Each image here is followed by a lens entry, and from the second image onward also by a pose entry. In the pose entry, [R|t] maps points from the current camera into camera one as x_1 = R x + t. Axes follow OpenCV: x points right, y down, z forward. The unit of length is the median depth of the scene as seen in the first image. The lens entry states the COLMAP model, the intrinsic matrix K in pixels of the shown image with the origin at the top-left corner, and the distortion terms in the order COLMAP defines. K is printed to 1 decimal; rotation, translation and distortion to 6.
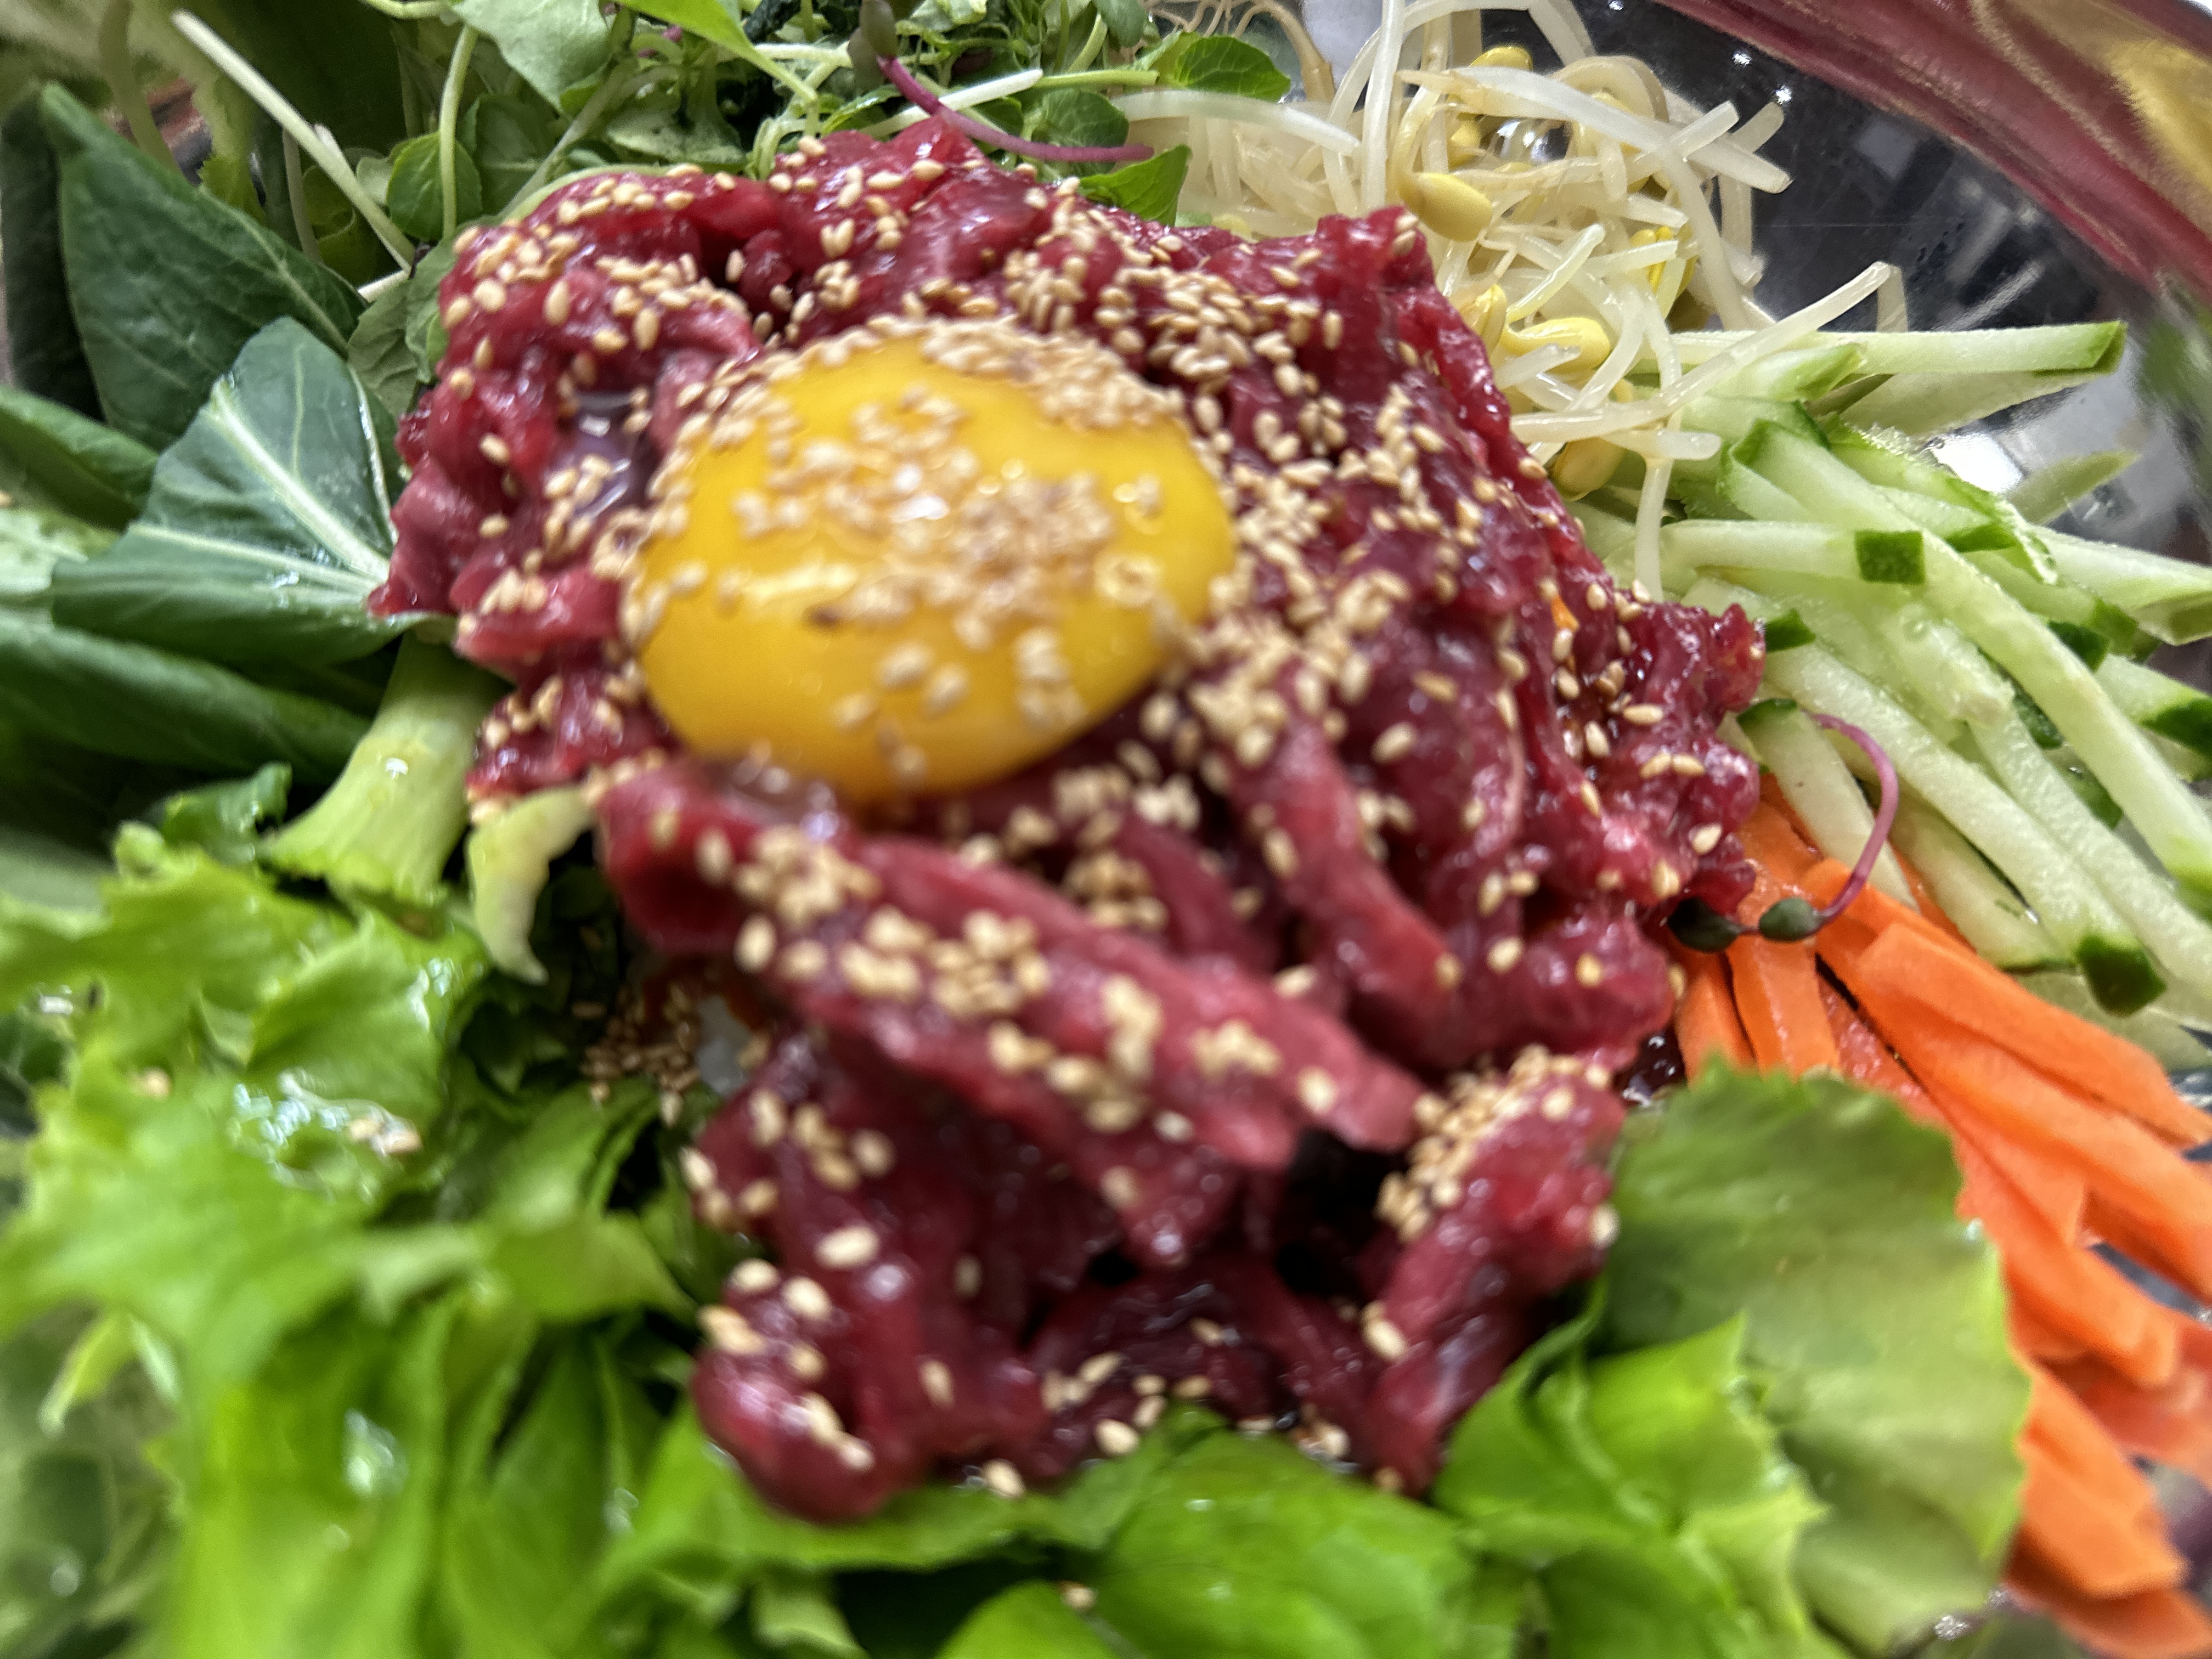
lens RADIAL K [[1741.1, 0, 1106.0], [0, 1741.1, 829.5], [0, 0, 1]] dist [0.004296, -0.211459]
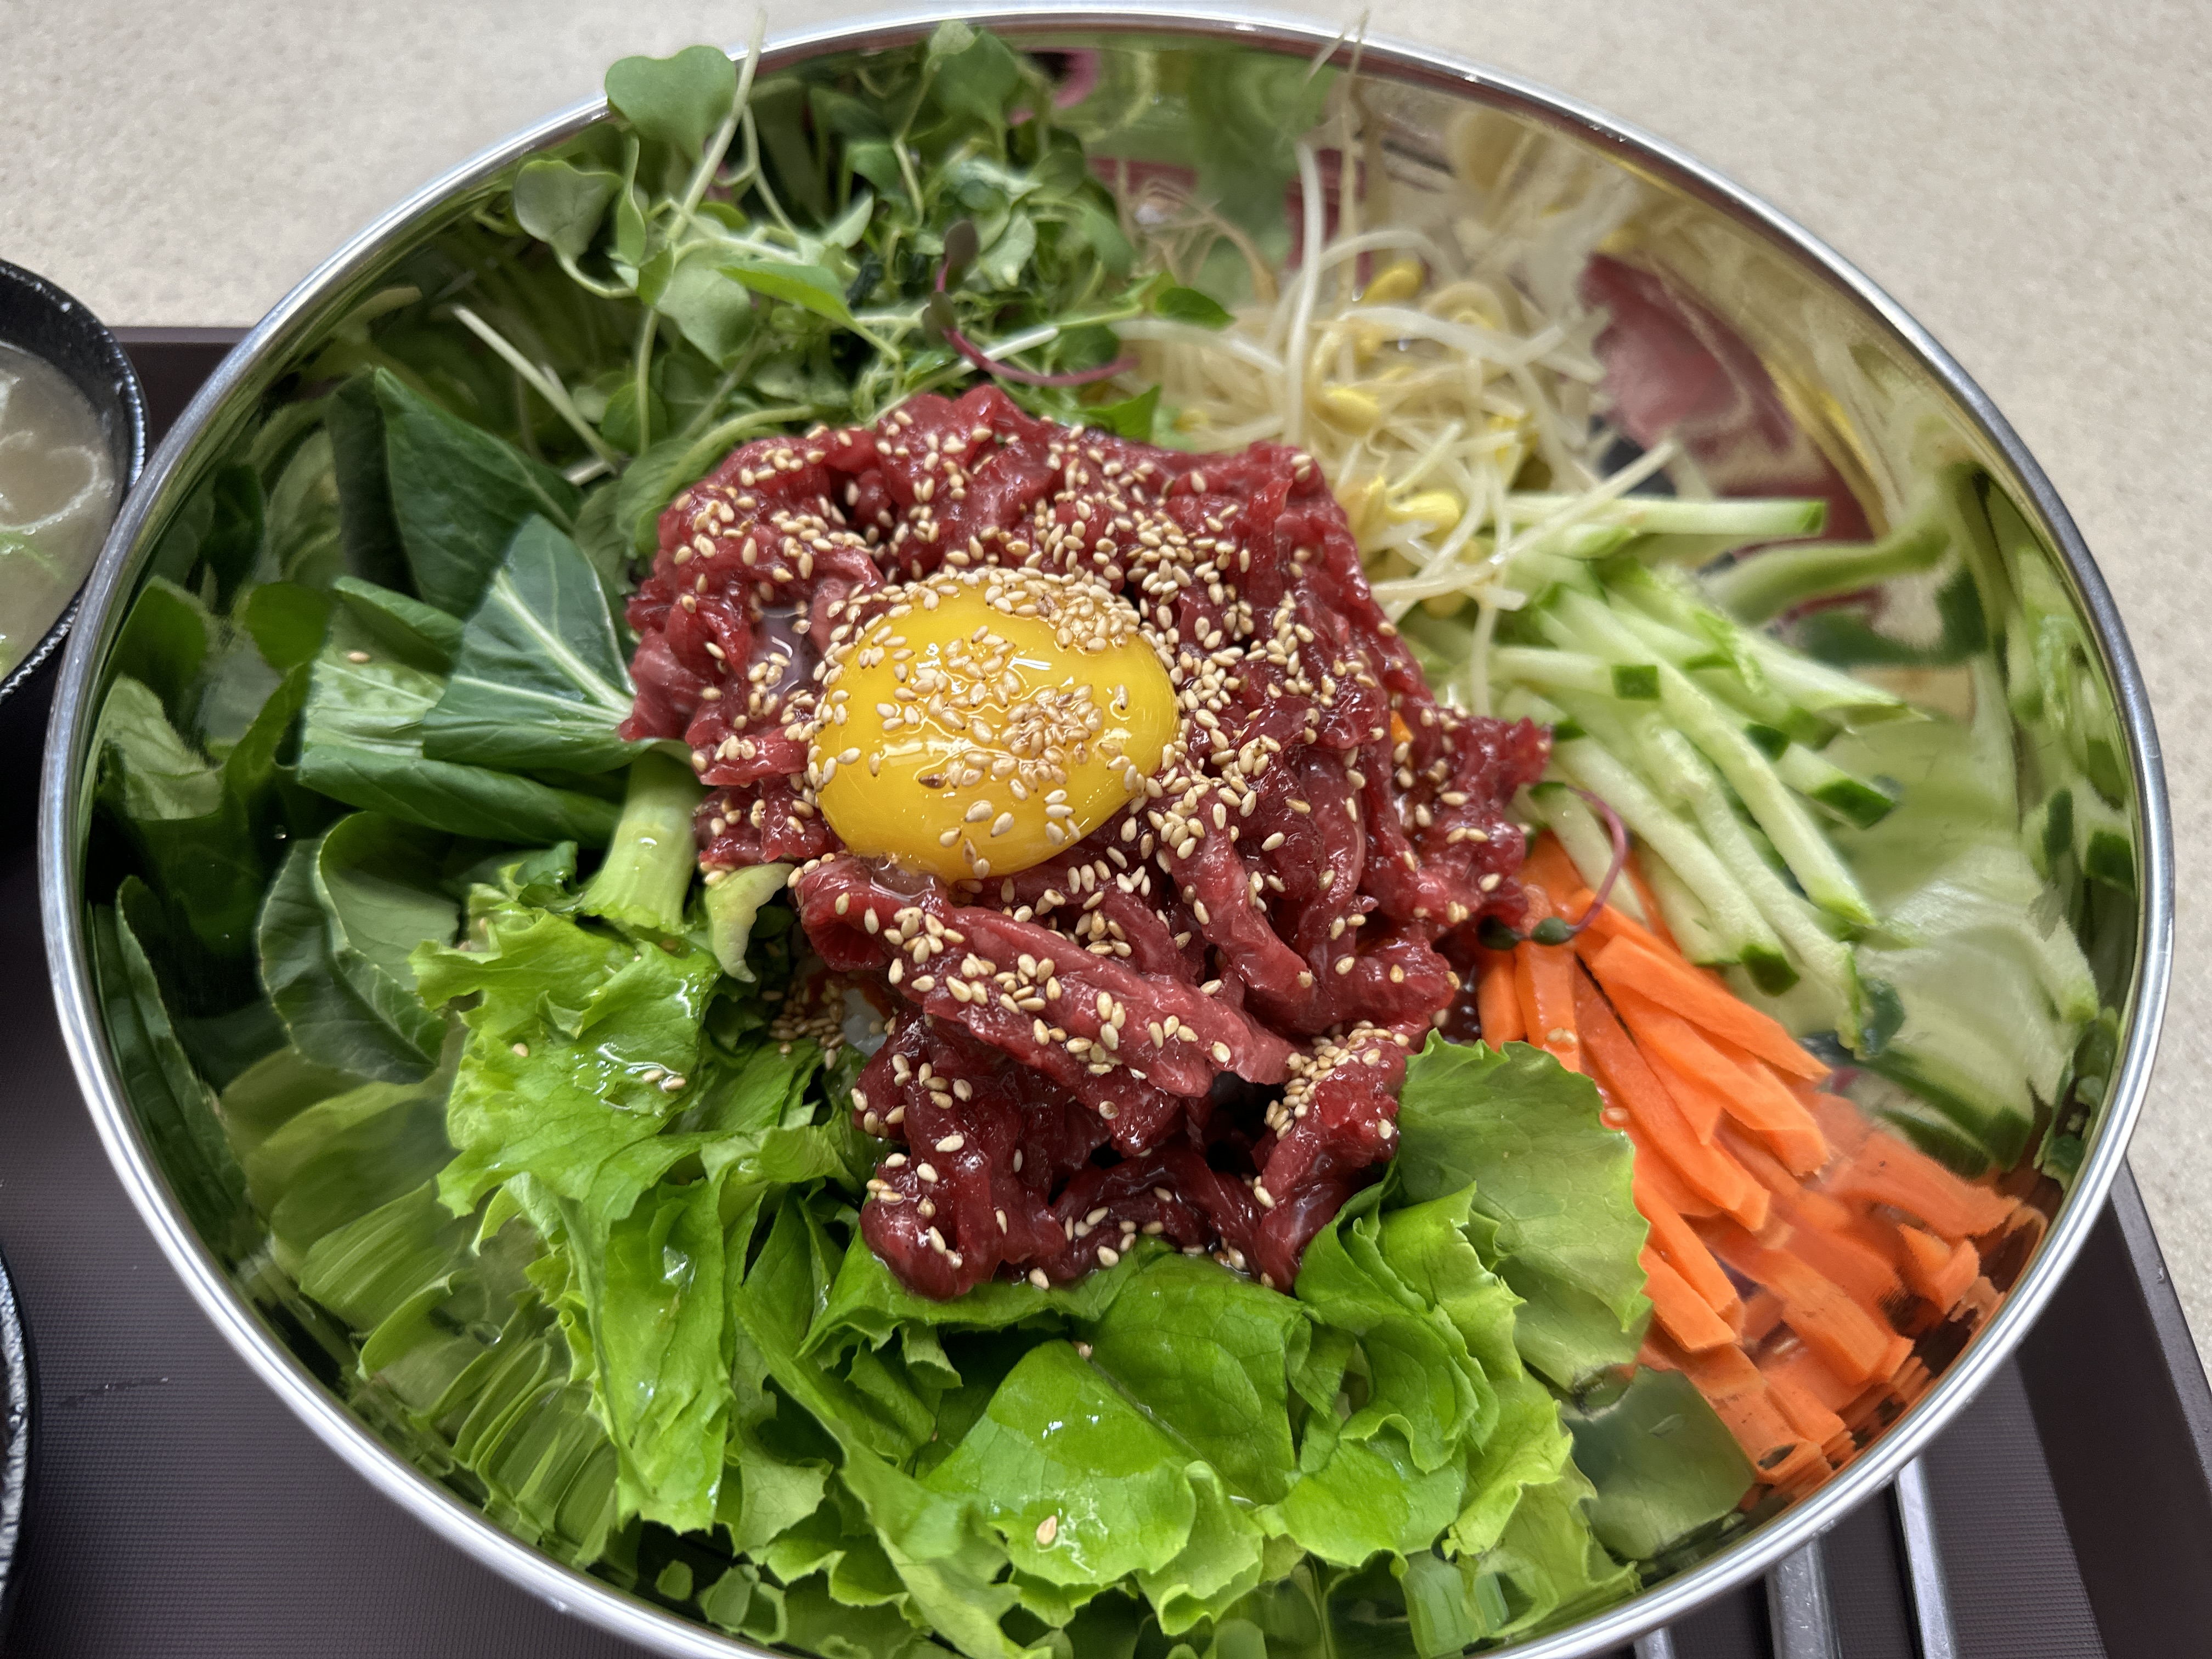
lens RADIAL K [[1741.1, 0, 1106.0], [0, 1741.1, 829.5], [0, 0, 1]] dist [0.004296, -0.211459]
pose [[0.999829, -0.005984, -0.017524, 0.034107], [0.006888, 0.998621, 0.052036, -0.137162], [0.017188, -0.052148, 0.998491, -0.605730]]
